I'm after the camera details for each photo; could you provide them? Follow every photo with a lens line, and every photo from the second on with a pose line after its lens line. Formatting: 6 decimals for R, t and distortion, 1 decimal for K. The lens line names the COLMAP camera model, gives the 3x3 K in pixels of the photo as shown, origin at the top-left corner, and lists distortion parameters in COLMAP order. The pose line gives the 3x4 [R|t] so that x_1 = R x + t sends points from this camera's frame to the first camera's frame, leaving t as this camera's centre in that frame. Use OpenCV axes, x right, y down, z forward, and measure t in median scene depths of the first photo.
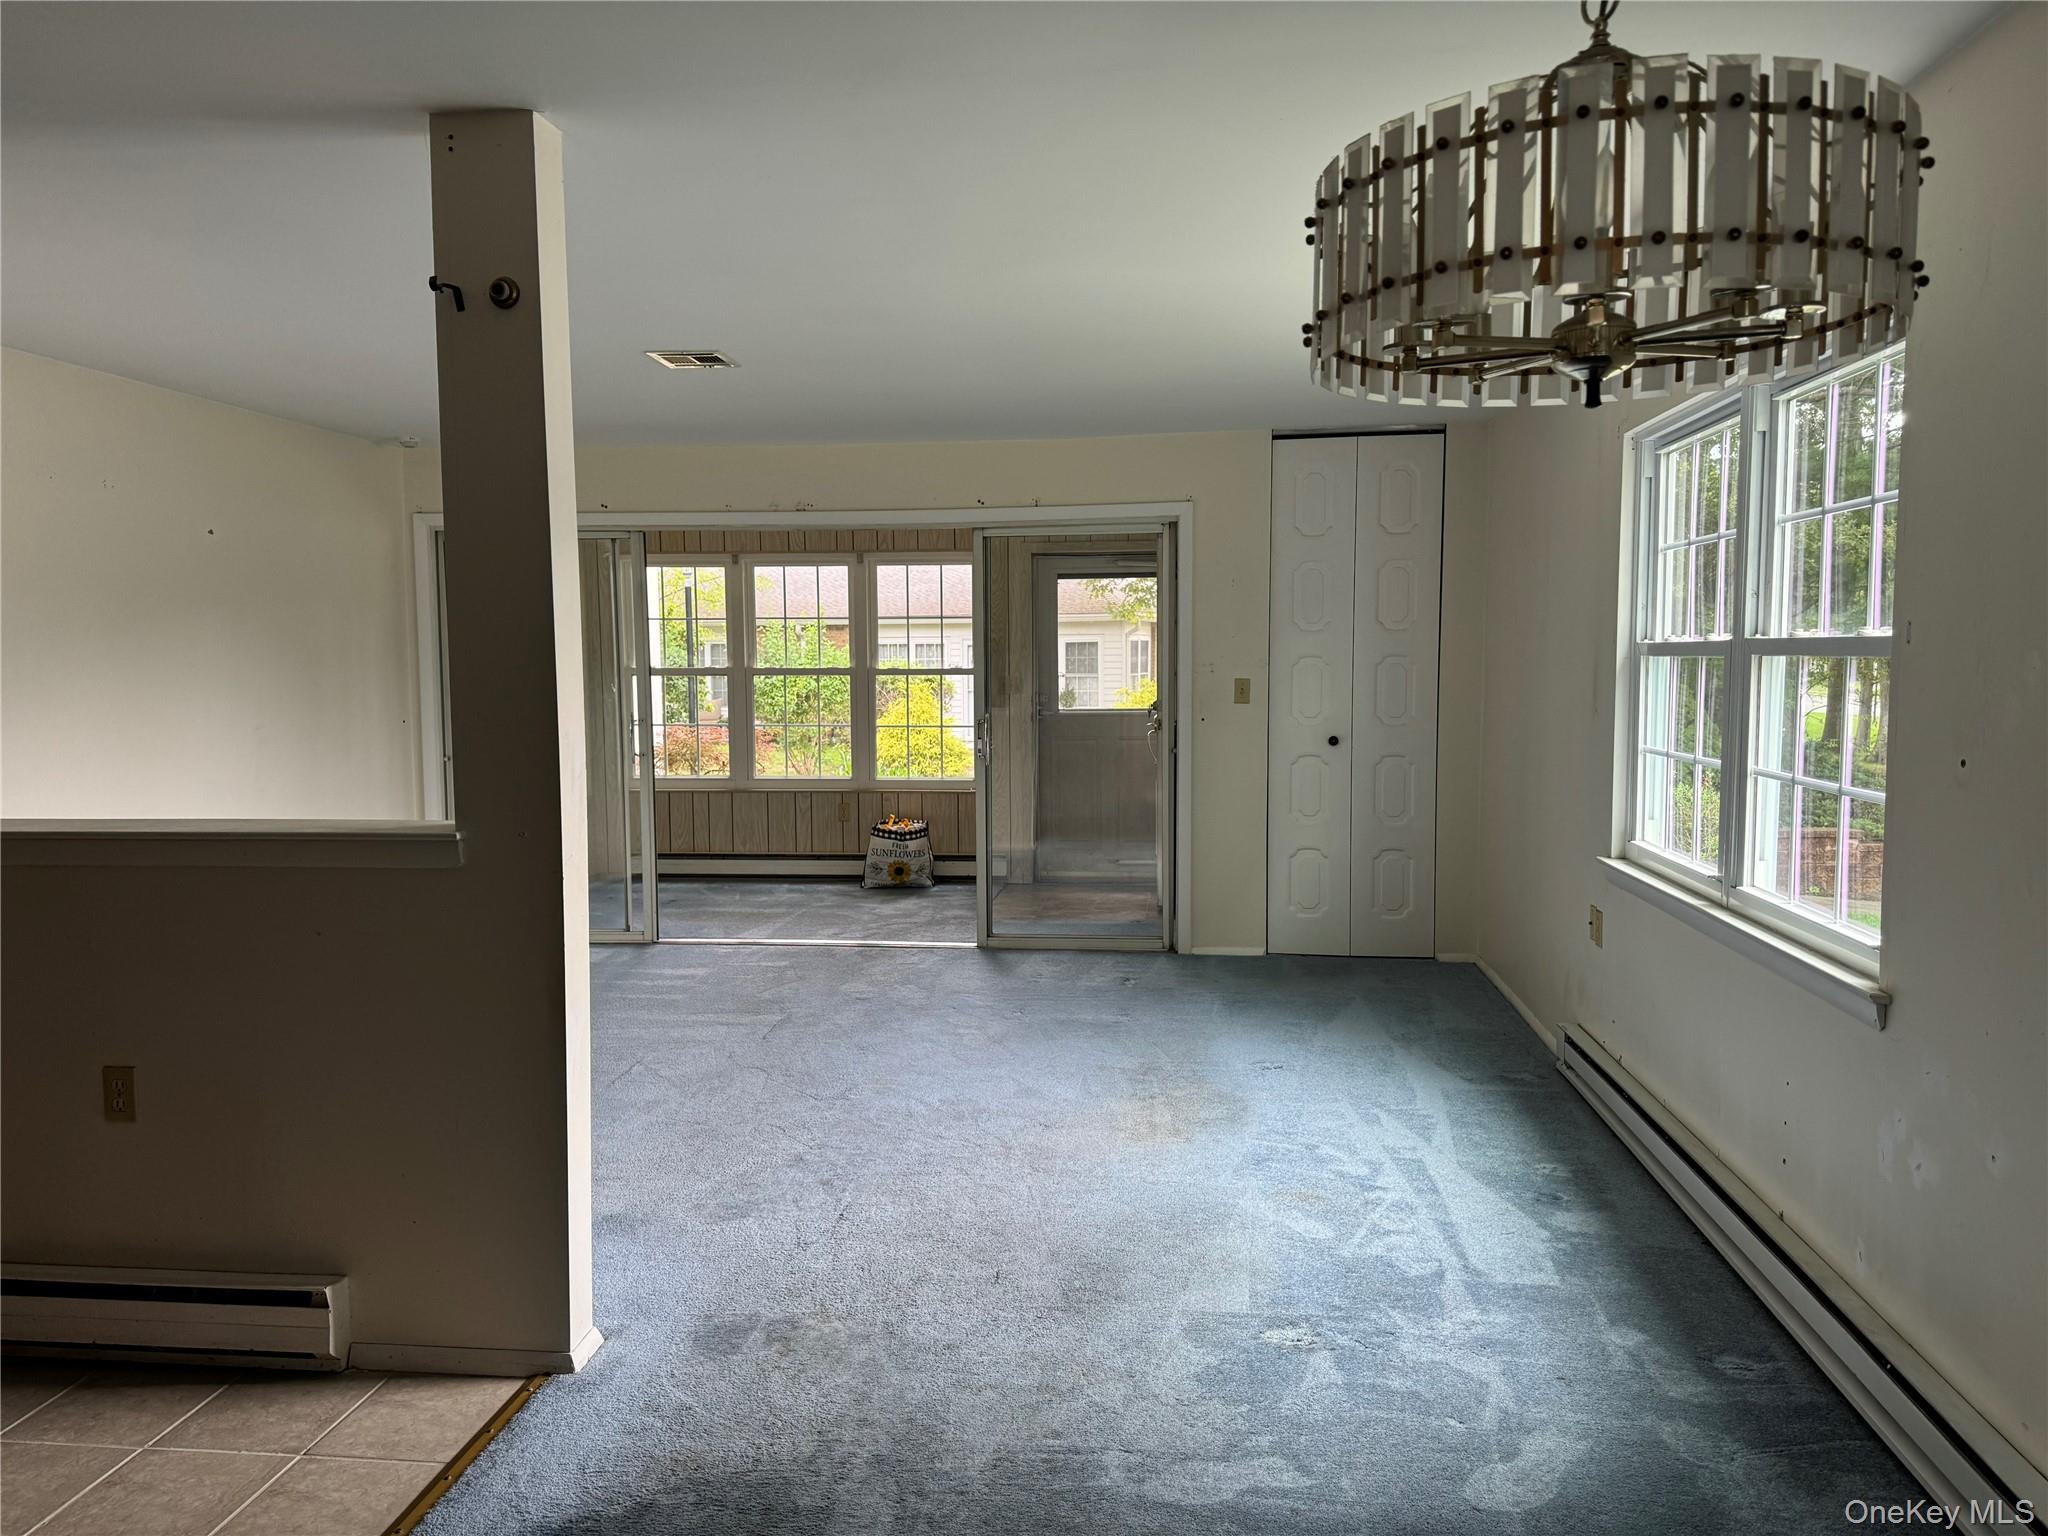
lens RADIAL K [[1434.5, 0, 1020.2], [0, 1434.5, 764.6], [0, 0, 1]] dist [0.070472, -0.074010]
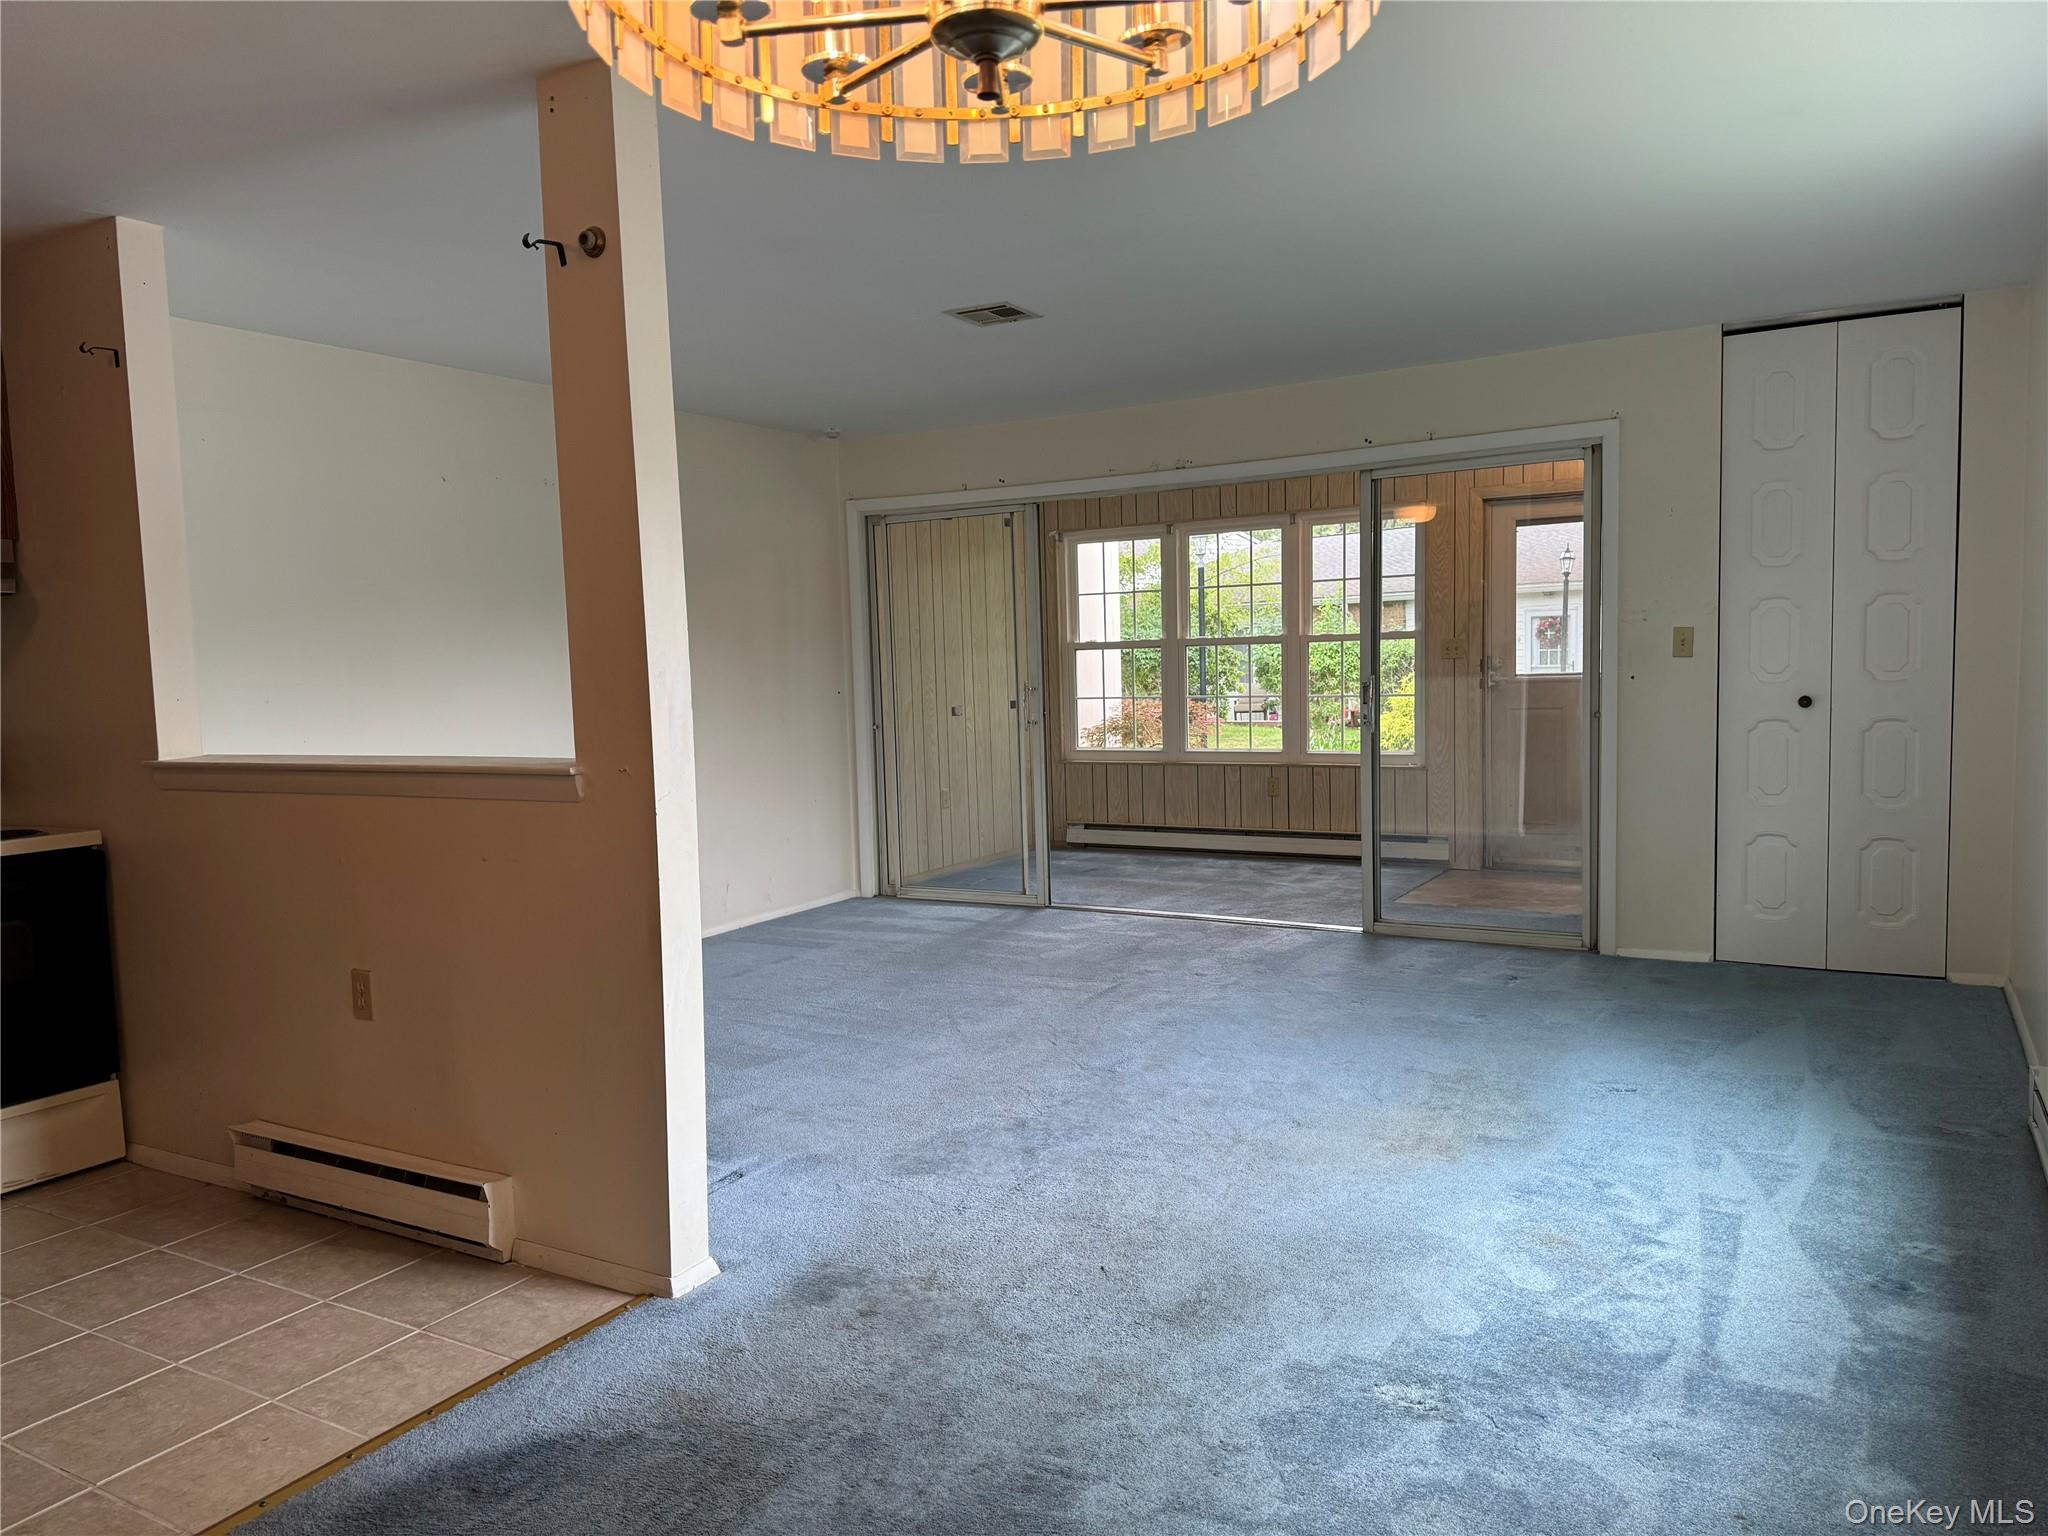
lens RADIAL K [[1434.5, 0, 1020.2], [0, 1434.5, 764.6], [0, 0, 1]] dist [0.070472, -0.074010]
pose [[0.915403, 0.009796, -0.402420, 0.228379], [-0.006879, 0.999939, 0.008692, 0.023472], [0.402480, -0.005189, 0.915414, 0.118737]]
